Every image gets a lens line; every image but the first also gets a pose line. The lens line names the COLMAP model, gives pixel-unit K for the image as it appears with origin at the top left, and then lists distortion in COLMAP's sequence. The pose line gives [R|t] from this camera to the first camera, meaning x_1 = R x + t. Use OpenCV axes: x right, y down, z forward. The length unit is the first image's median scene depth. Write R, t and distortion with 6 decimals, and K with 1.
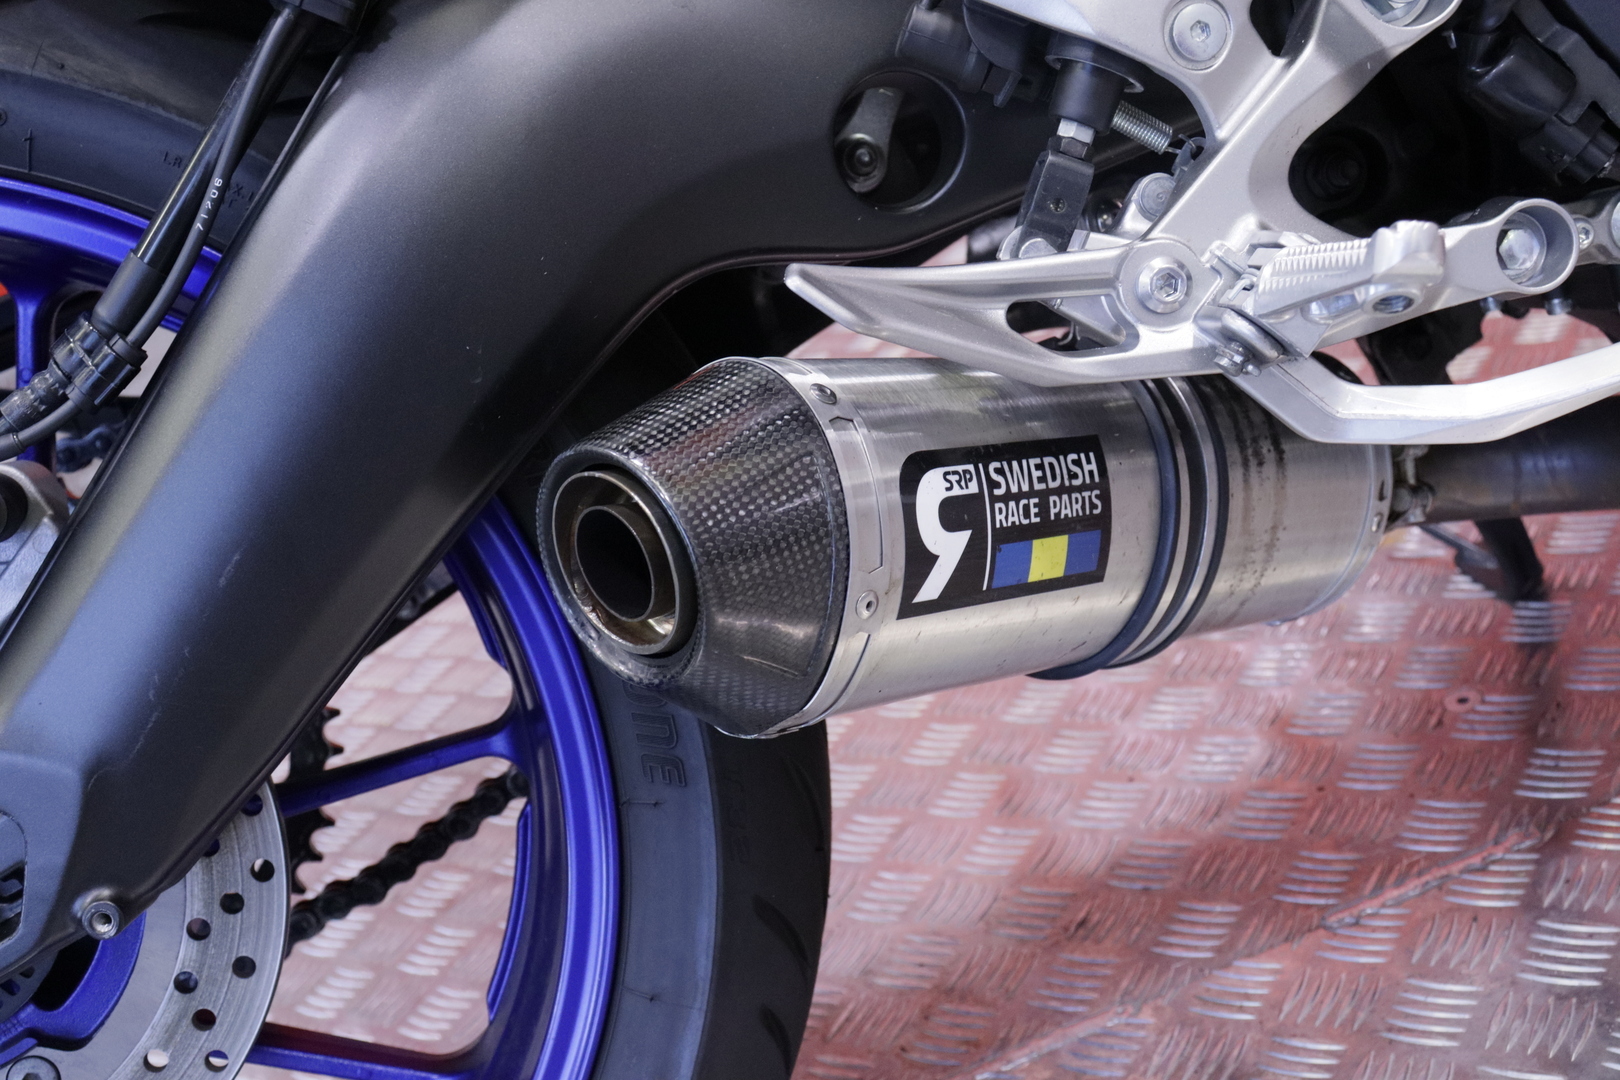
lens RADIAL K [[2034.0, 0, 810.0], [0, 2034.0, 540.0], [0, 0, 1]] dist [0.001840, 0.001569]
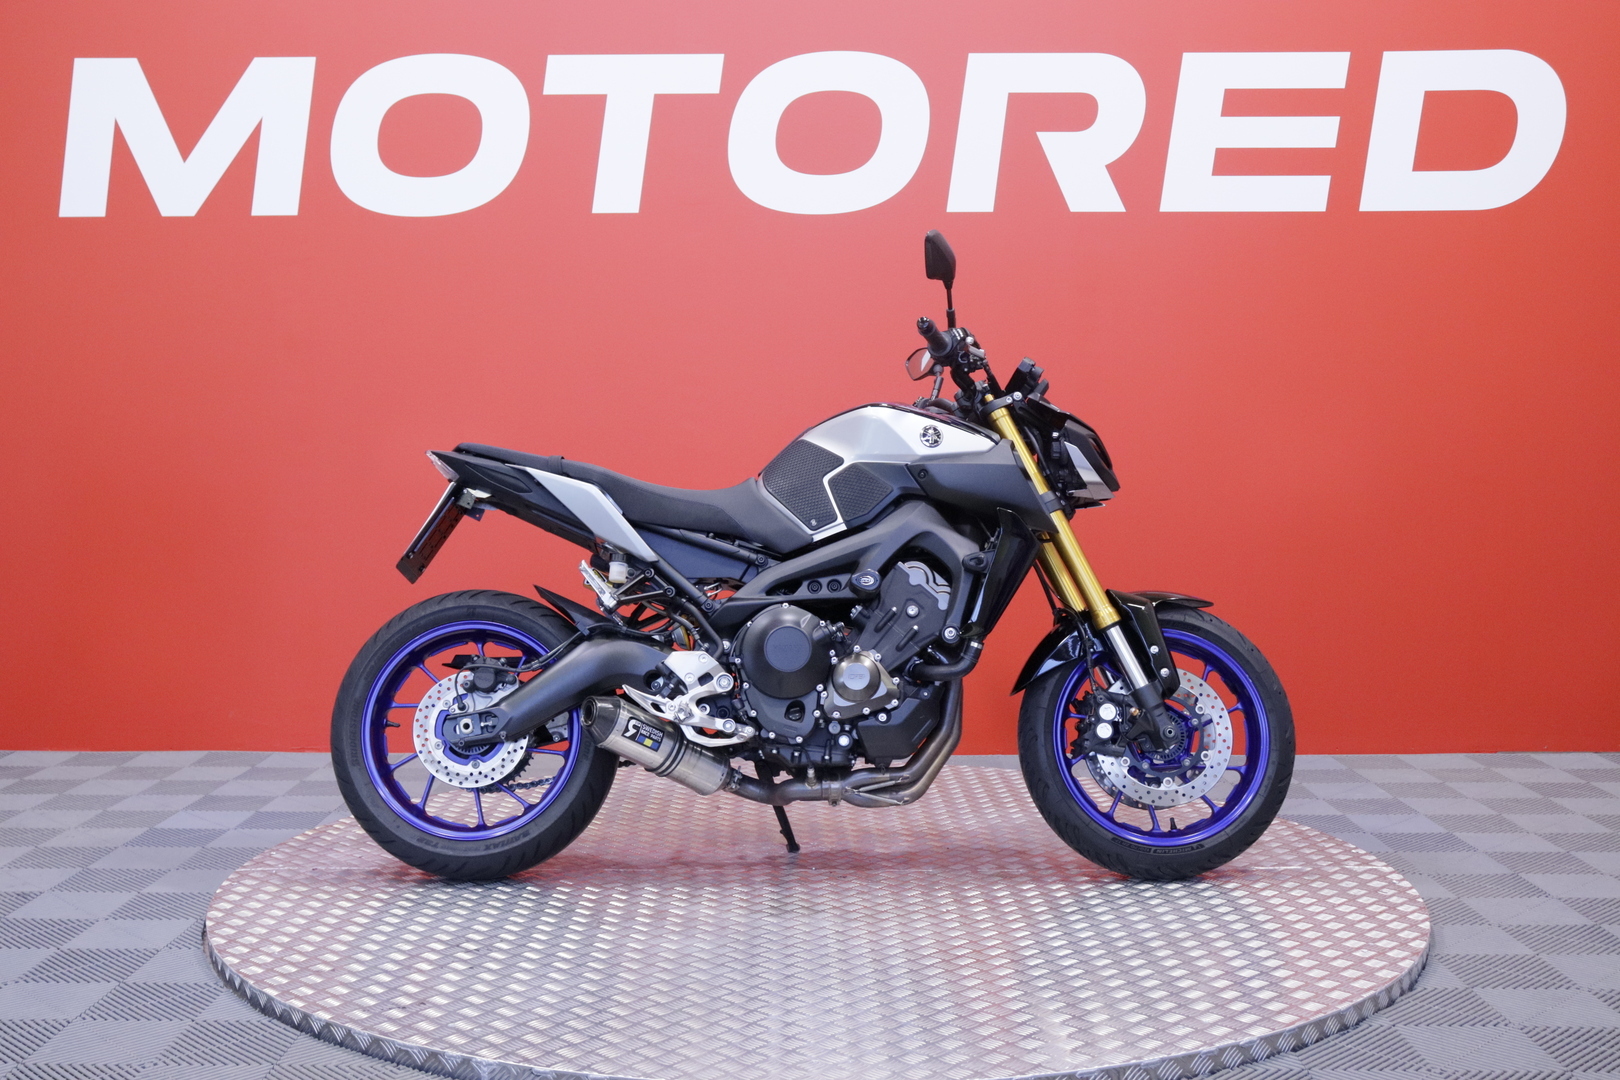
lens RADIAL K [[1765.4, 0, 810.0], [0, 1765.4, 540.0], [0, 0, 1]] dist [-0.004862, 0.215944]
pose [[0.921542, 0.358175, -0.149900, 1.340876], [-0.387003, 0.878568, -0.279907, 0.914521], [0.031441, 0.315958, 0.948252, -5.118775]]
